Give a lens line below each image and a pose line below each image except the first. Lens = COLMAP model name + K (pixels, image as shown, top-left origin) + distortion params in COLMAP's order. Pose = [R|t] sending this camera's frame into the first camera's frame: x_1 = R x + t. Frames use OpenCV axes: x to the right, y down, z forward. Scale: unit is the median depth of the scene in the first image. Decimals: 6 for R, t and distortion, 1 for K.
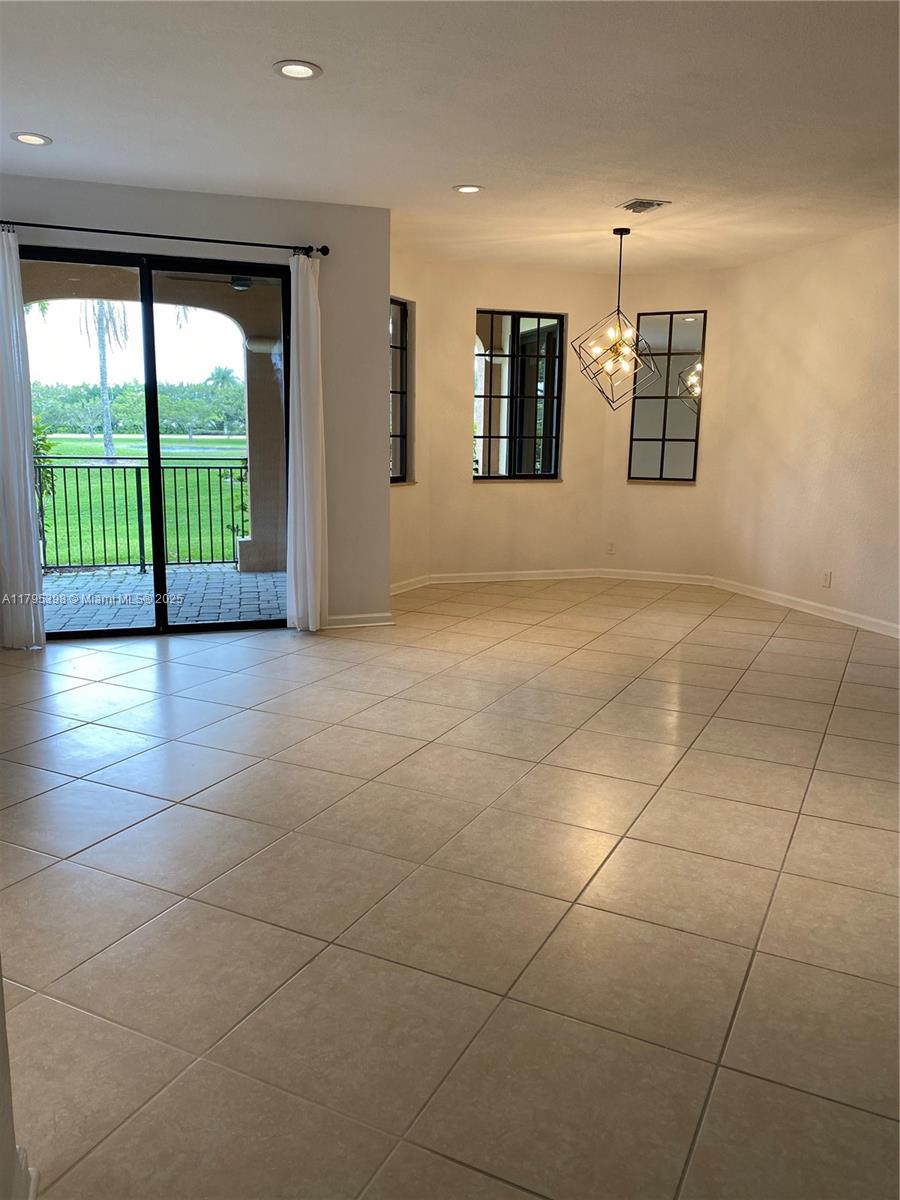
lens RADIAL K [[932.1, 0, 450.0], [0, 932.1, 600.0], [0, 0, 1]] dist [0.046942, -0.007359]
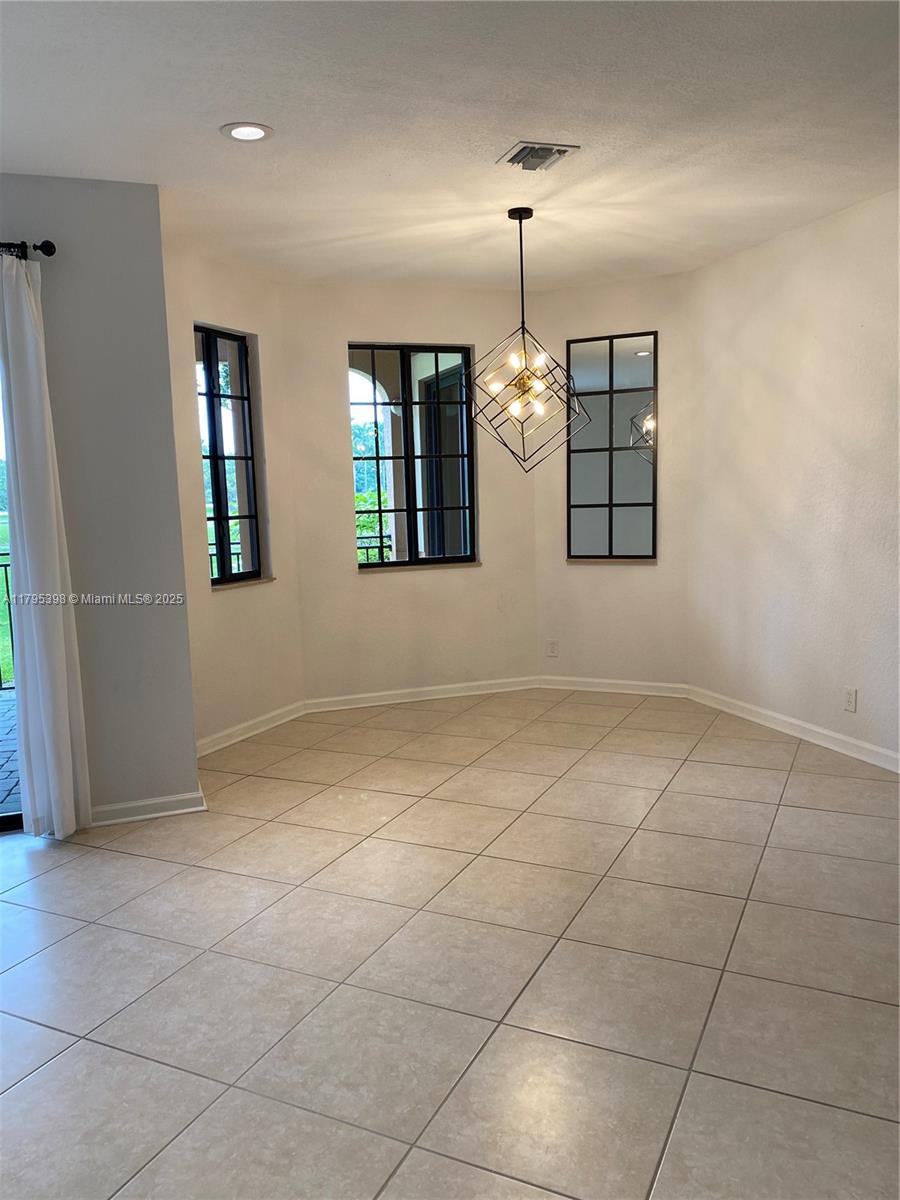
lens RADIAL K [[920.8, 0, 439.0], [0, 920.8, 607.2], [0, 0, 1]] dist [0.042659, -0.033368]
pose [[0.998917, -0.046333, 0.004201, 0.091522], [0.046484, 0.997695, -0.049436, -0.064805], [-0.001901, 0.049578, 0.998768, 0.290757]]
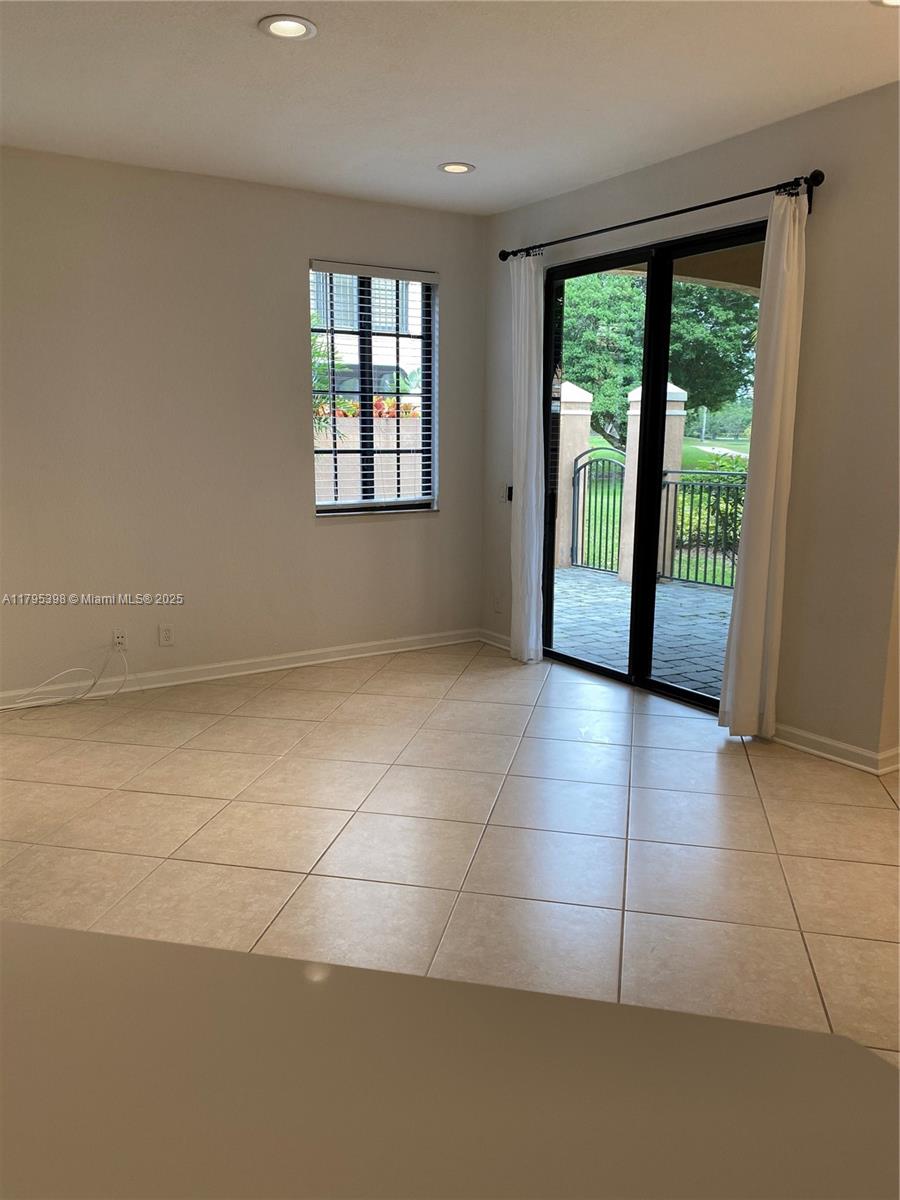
lens RADIAL K [[923.4, 0, 437.9], [0, 923.4, 601.3], [0, 0, 1]] dist [0.028117, -0.005442]
pose [[0.221498, 0.167128, -0.960732, 0.364754], [-0.180638, 0.975186, 0.127996, -0.092991], [0.958284, 0.145194, 0.246192, 0.482803]]
